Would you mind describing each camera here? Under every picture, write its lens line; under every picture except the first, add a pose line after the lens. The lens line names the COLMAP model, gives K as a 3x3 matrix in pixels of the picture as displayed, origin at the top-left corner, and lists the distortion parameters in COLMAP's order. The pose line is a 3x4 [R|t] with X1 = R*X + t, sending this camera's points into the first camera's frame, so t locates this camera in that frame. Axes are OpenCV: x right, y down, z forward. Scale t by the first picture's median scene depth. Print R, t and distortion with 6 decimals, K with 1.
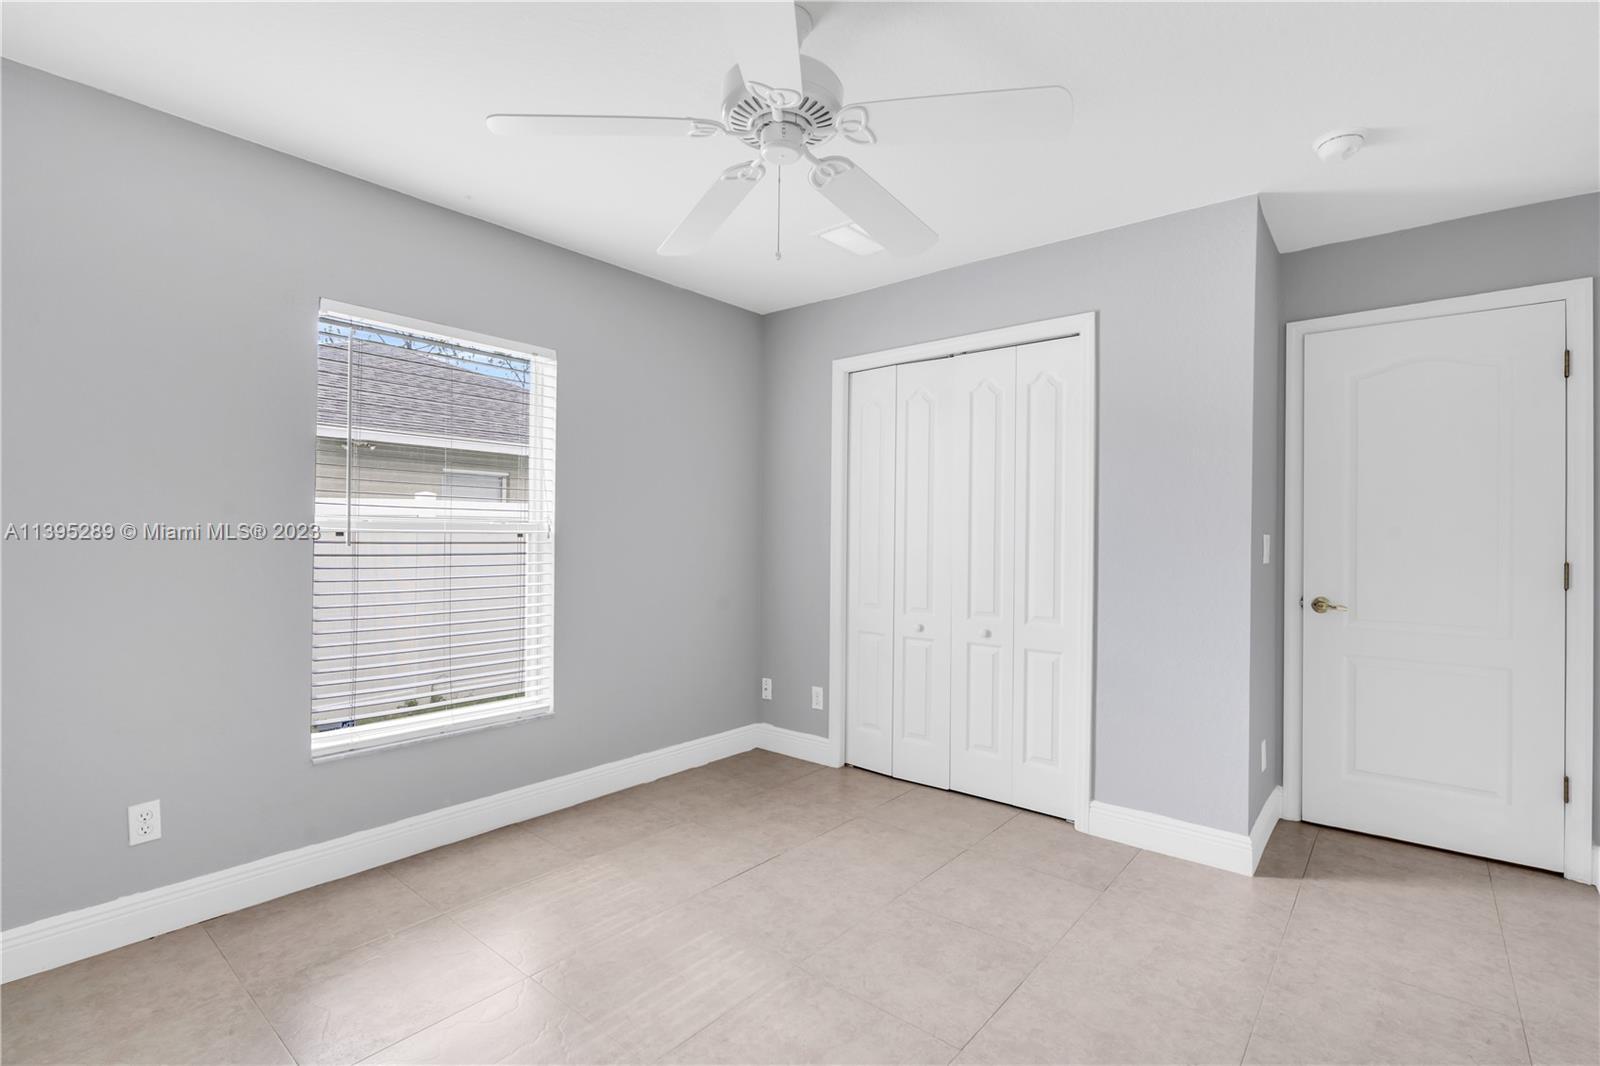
lens RADIAL K [[737.6, 0, 802.9], [0, 737.6, 530.3], [0, 0, 1]] dist [-0.002897, 0.000752]
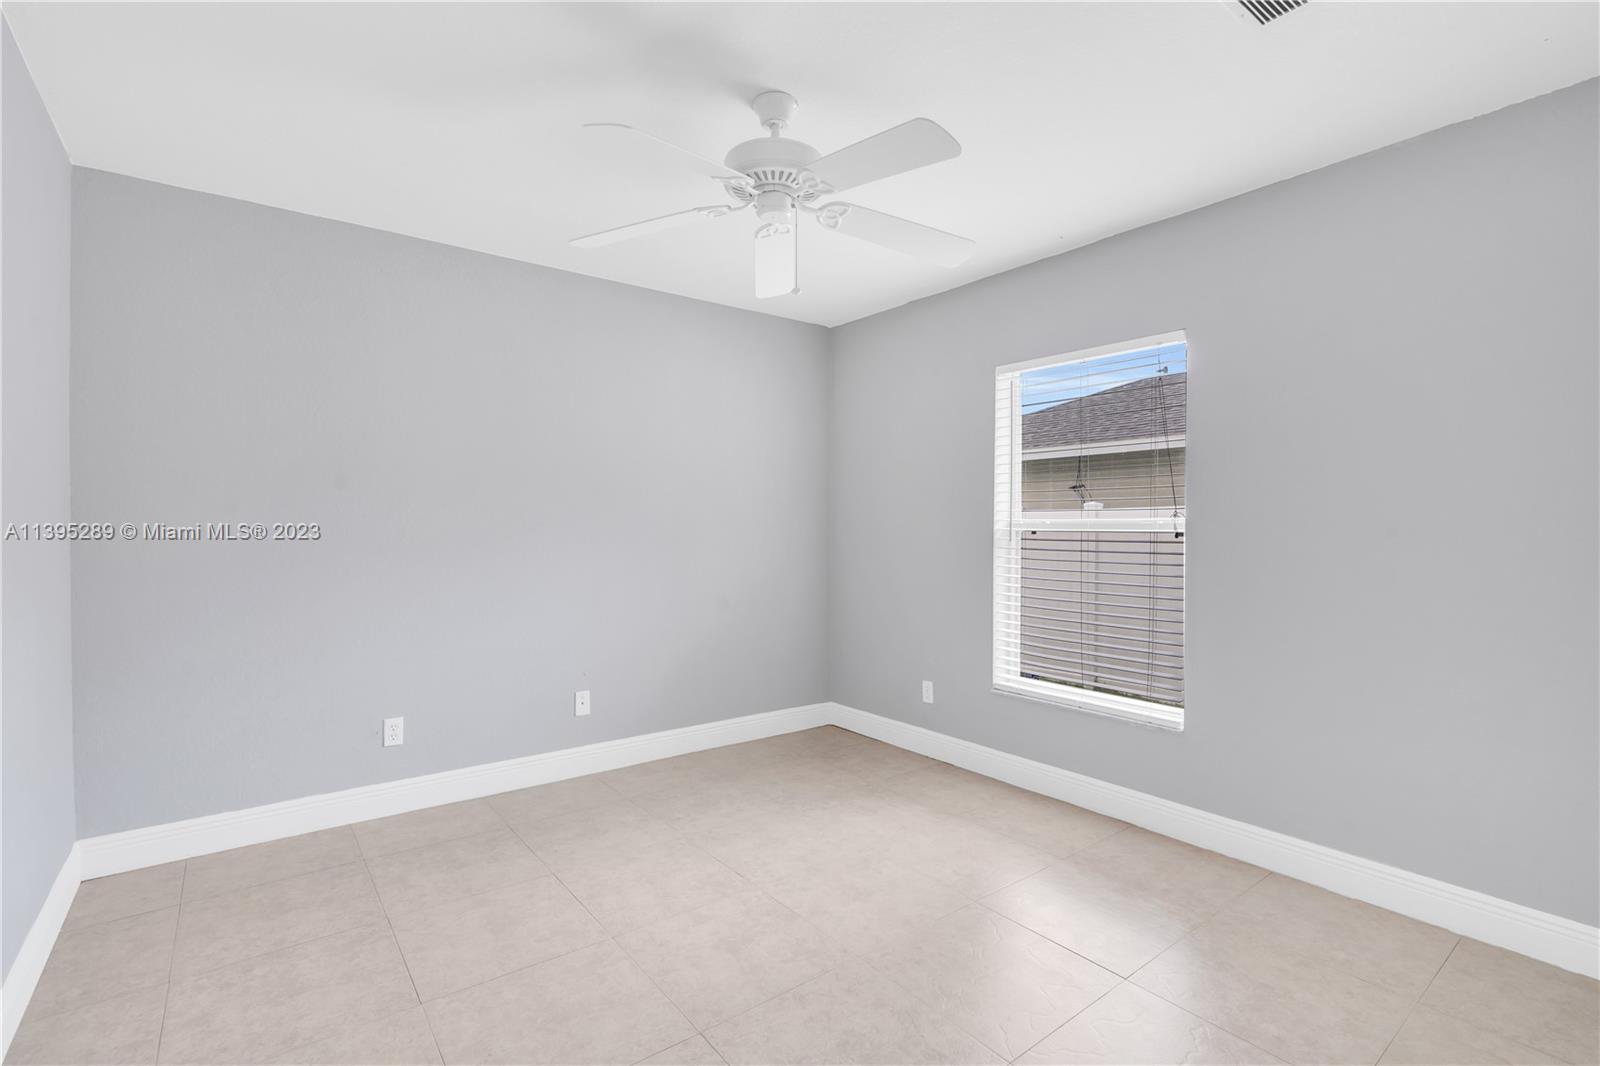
lens RADIAL K [[737.6, 0, 802.9], [0, 737.6, 530.3], [0, 0, 1]] dist [-0.002897, 0.000752]
pose [[-0.223229, -0.005634, -0.974750, 0.685213], [0.004754, 0.999965, -0.006868, 0.006152], [0.974754, -0.006168, -0.223195, 0.799341]]
